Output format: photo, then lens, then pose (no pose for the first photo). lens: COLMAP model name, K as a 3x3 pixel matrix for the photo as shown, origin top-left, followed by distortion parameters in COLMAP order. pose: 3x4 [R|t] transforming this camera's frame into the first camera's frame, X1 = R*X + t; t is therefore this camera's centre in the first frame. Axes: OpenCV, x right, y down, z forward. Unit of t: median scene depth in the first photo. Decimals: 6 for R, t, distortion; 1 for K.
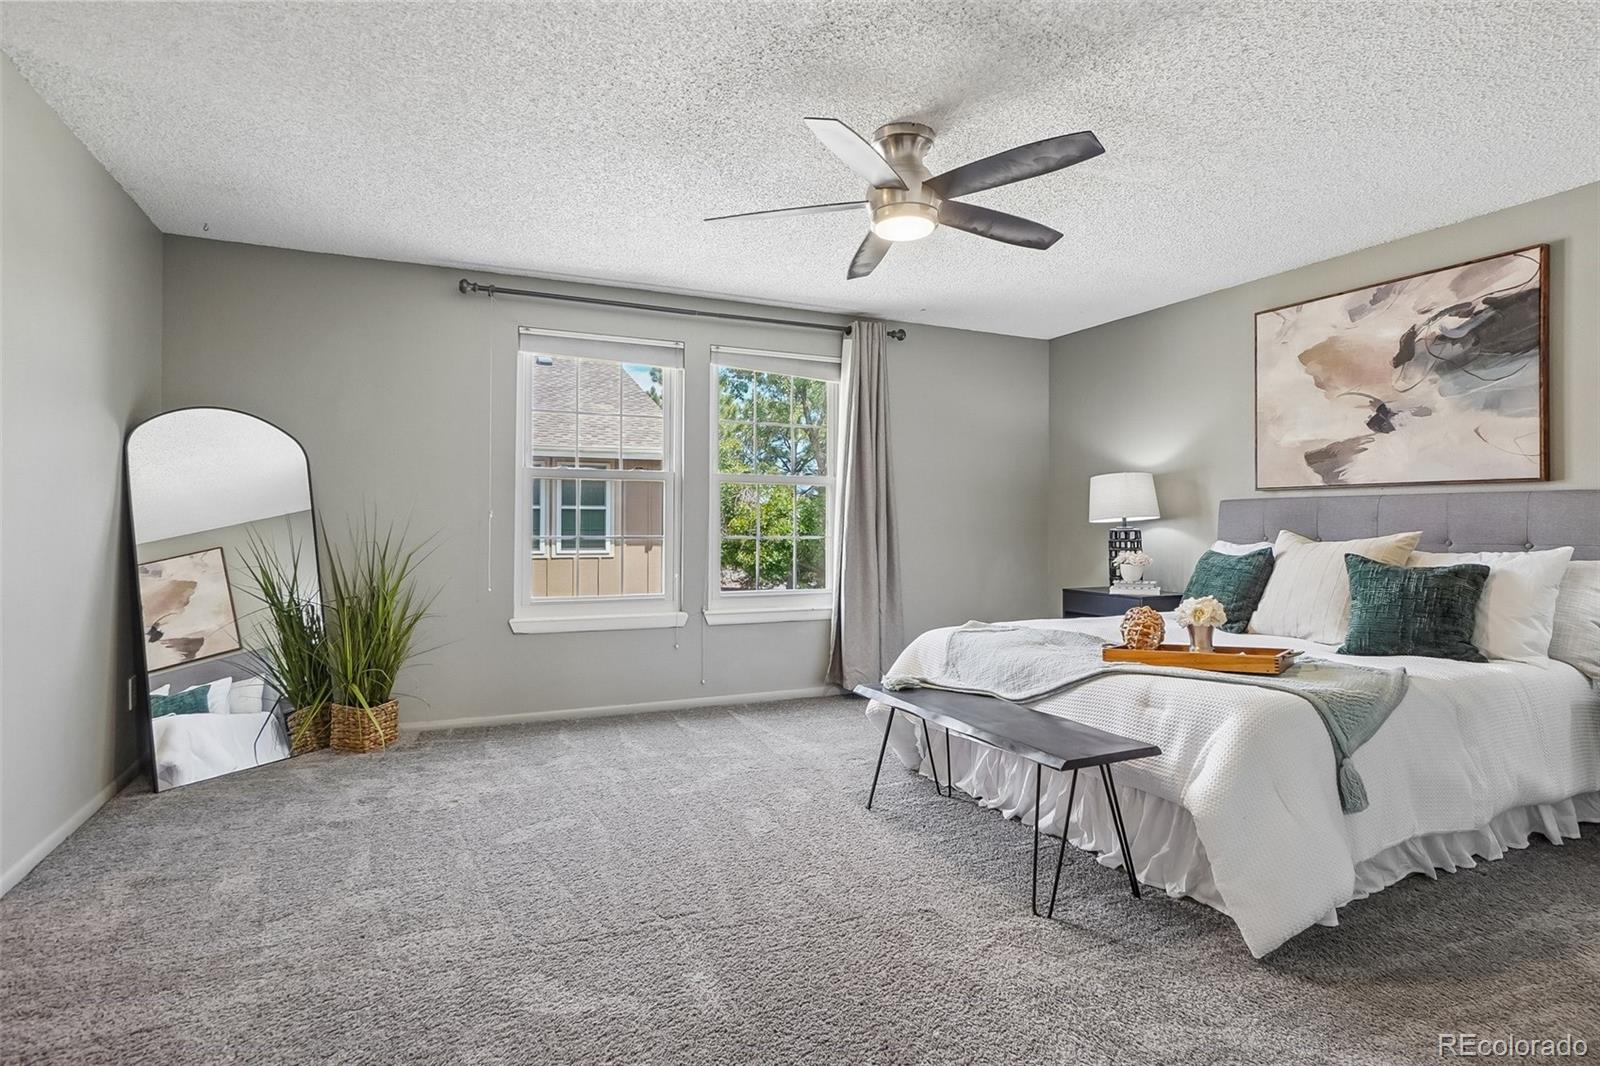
lens RADIAL K [[849.2, 0, 806.4], [0, 849.2, 514.0], [0, 0, 1]] dist [-0.041381, 0.016559]
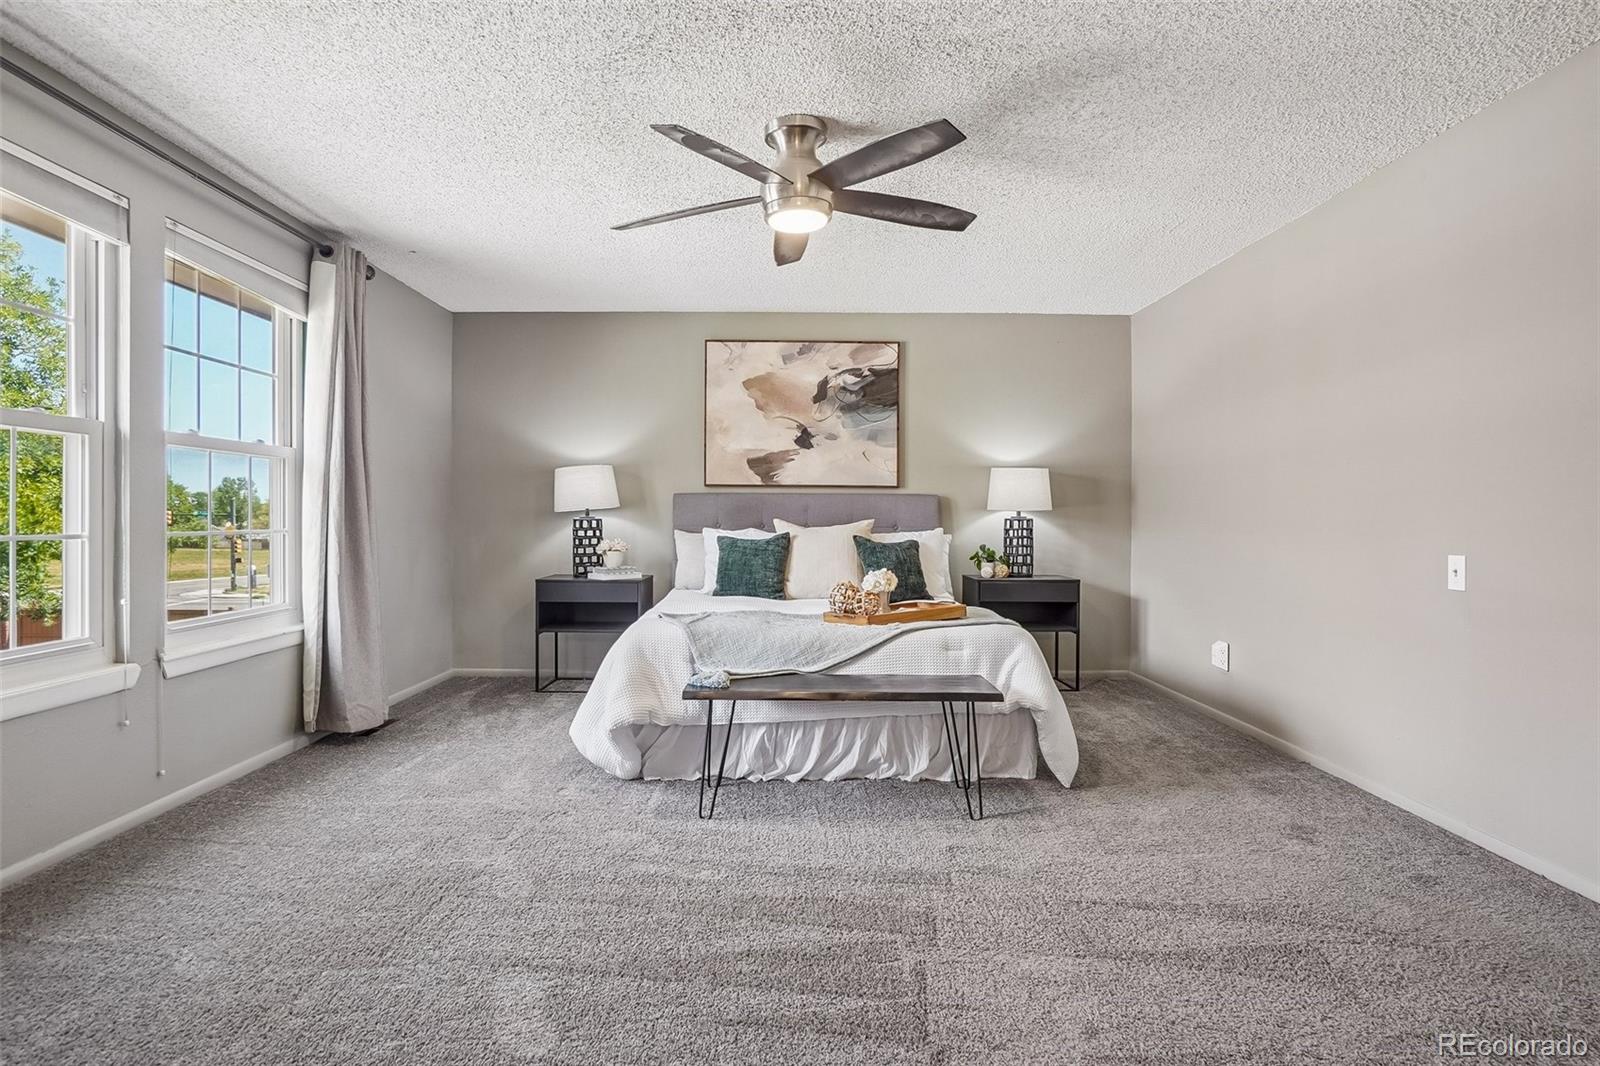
lens RADIAL K [[829.8, 0, 798.2], [0, 829.8, 523.5], [0, 0, 1]] dist [-0.039420, 0.019453]
pose [[0.411685, -0.010804, 0.911262, -0.591973], [-0.015091, 0.999712, 0.018670, 0.002094], [-0.911201, -0.021438, 0.411404, 0.444798]]
